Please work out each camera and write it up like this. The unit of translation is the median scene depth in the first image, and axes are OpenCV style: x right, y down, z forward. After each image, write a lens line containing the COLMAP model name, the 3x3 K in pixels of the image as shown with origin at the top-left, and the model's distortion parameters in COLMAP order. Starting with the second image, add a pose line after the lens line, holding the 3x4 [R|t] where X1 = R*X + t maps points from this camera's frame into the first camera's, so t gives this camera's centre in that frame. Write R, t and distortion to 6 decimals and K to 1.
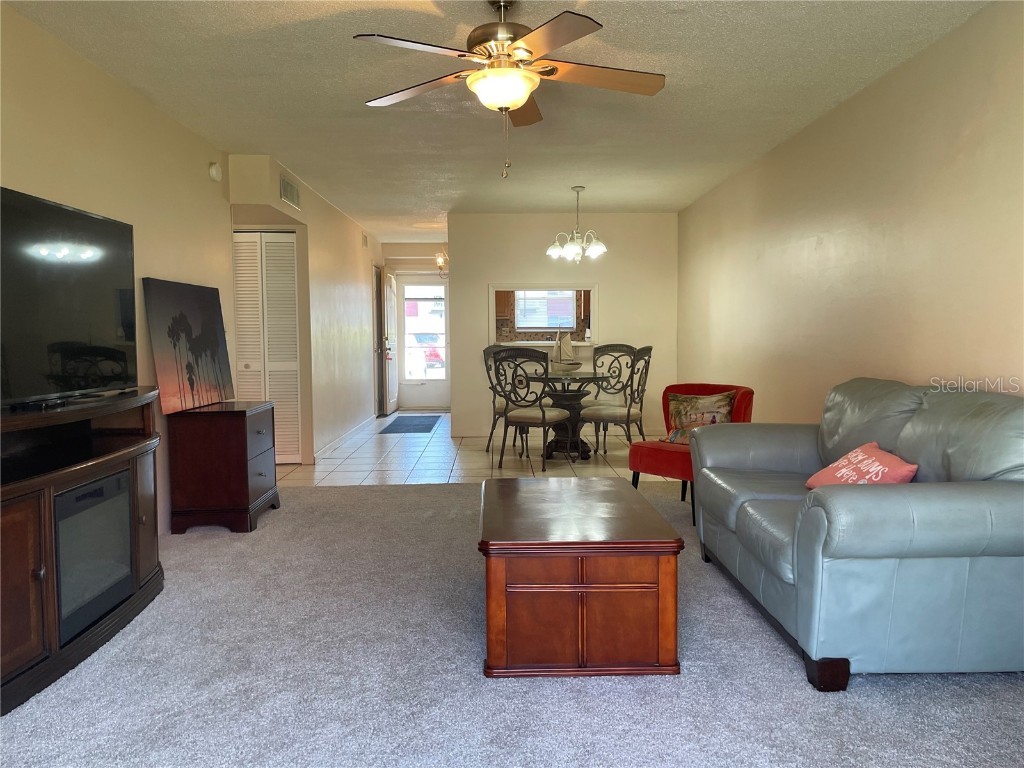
lens RADIAL K [[772.3, 0, 511.7], [0, 772.3, 378.6], [0, 0, 1]] dist [0.109396, -0.146479]
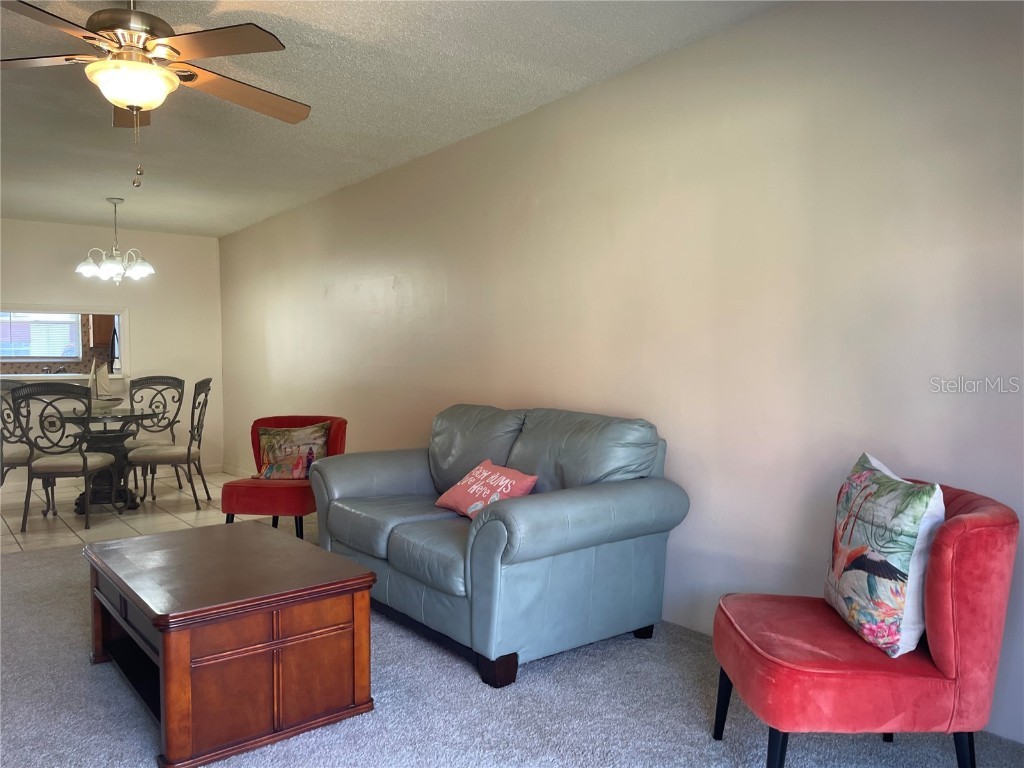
lens RADIAL K [[772.3, 0, 511.7], [0, 772.3, 378.6], [0, 0, 1]] dist [0.109396, -0.146479]
pose [[0.805370, -0.015527, 0.592569, -0.119994], [0.037879, 0.998962, -0.025307, -0.005297], [-0.591560, 0.042828, 0.805122, 0.040283]]
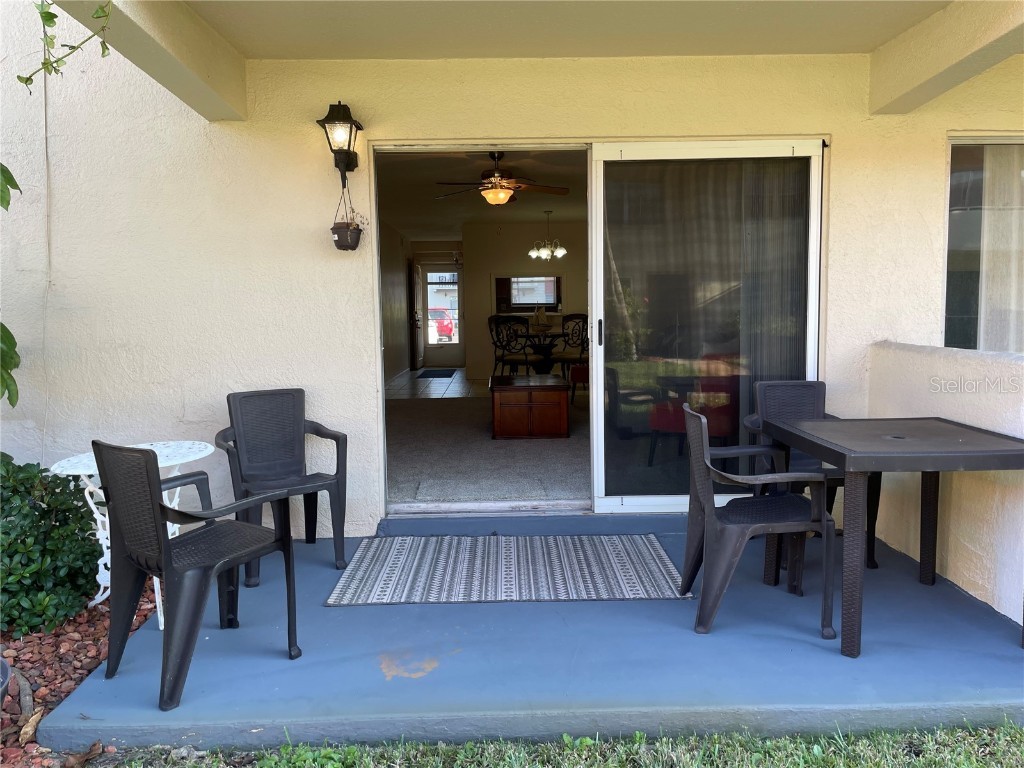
lens RADIAL K [[772.3, 0, 511.7], [0, 772.3, 378.6], [0, 0, 1]] dist [0.109396, -0.146479]
pose [[0.999949, -0.009742, -0.002643, 0.019256], [0.009815, 0.999530, 0.029032, 0.057319], [0.002359, -0.029057, 0.999575, -0.784574]]
